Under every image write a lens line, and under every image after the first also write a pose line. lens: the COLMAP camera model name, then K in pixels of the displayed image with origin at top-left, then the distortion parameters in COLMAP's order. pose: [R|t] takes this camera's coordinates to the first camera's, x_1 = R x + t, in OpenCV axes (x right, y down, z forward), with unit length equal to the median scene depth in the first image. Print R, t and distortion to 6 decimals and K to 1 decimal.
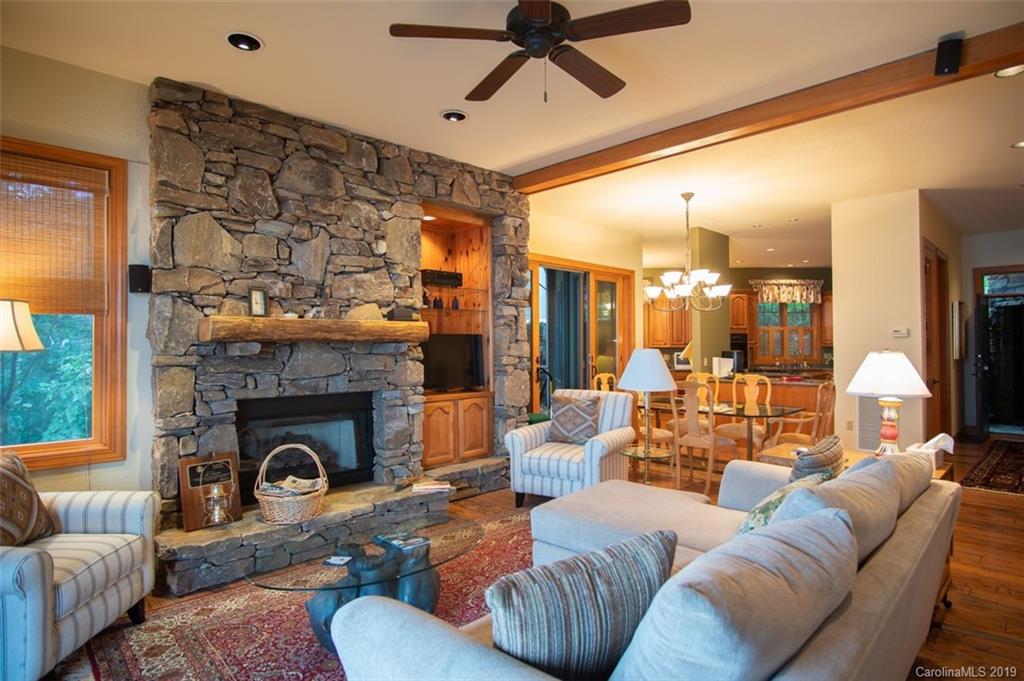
lens RADIAL K [[544.3, 0, 512.0], [0, 544.3, 340.5], [0, 0, 1]] dist [-0.035856, 0.009350]
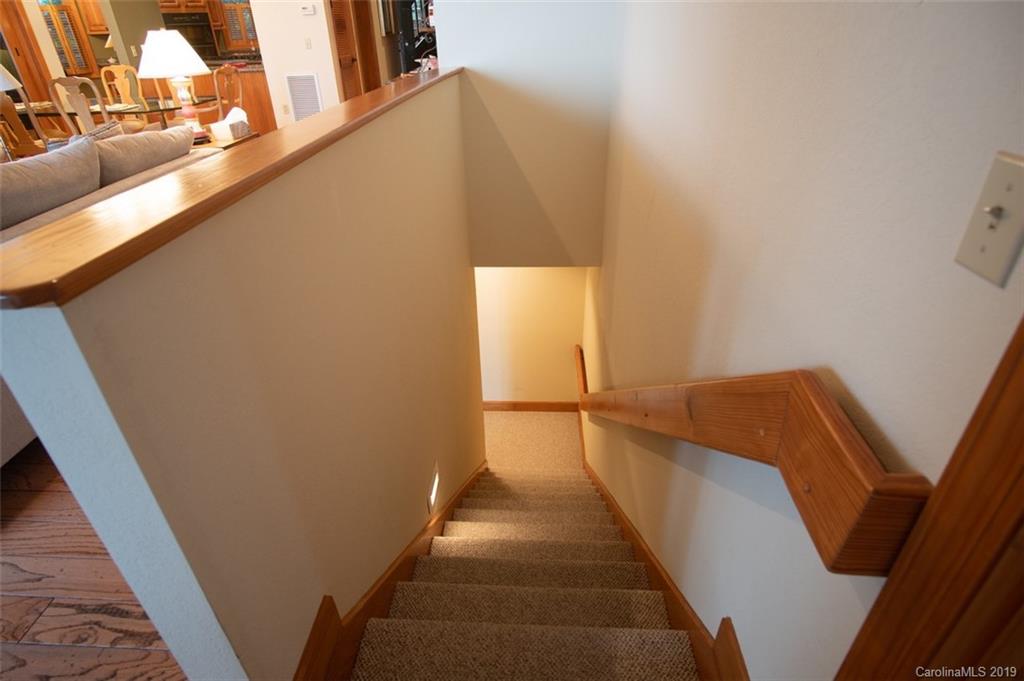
lens RADIAL K [[544.3, 0, 512.0], [0, 544.3, 340.5], [0, 0, 1]] dist [-0.035856, 0.009350]
pose [[0.724535, -0.360299, 0.587566, 0.084658], [0.008767, 0.857235, 0.514851, 0.002102], [-0.689182, -0.367877, 0.624255, -0.086580]]
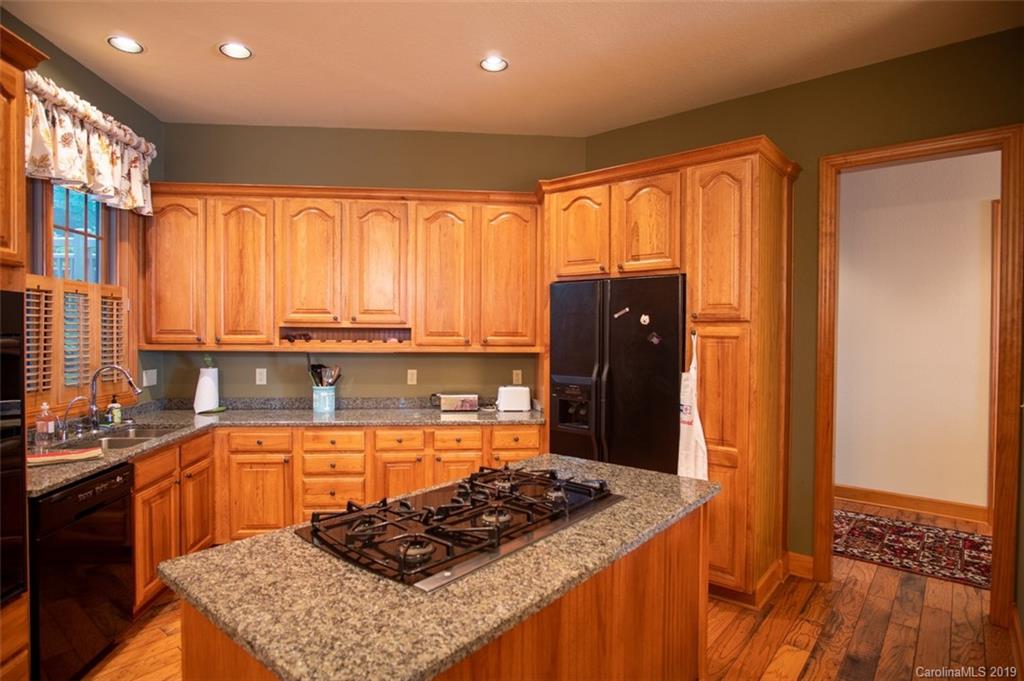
lens RADIAL K [[544.3, 0, 512.0], [0, 544.3, 340.5], [0, 0, 1]] dist [-0.035856, 0.009350]
pose [[-0.097532, -0.009662, 0.995185, 0.234289], [-0.021129, 0.999748, 0.007635, -0.001864], [-0.995008, -0.020282, -0.097712, 0.815674]]
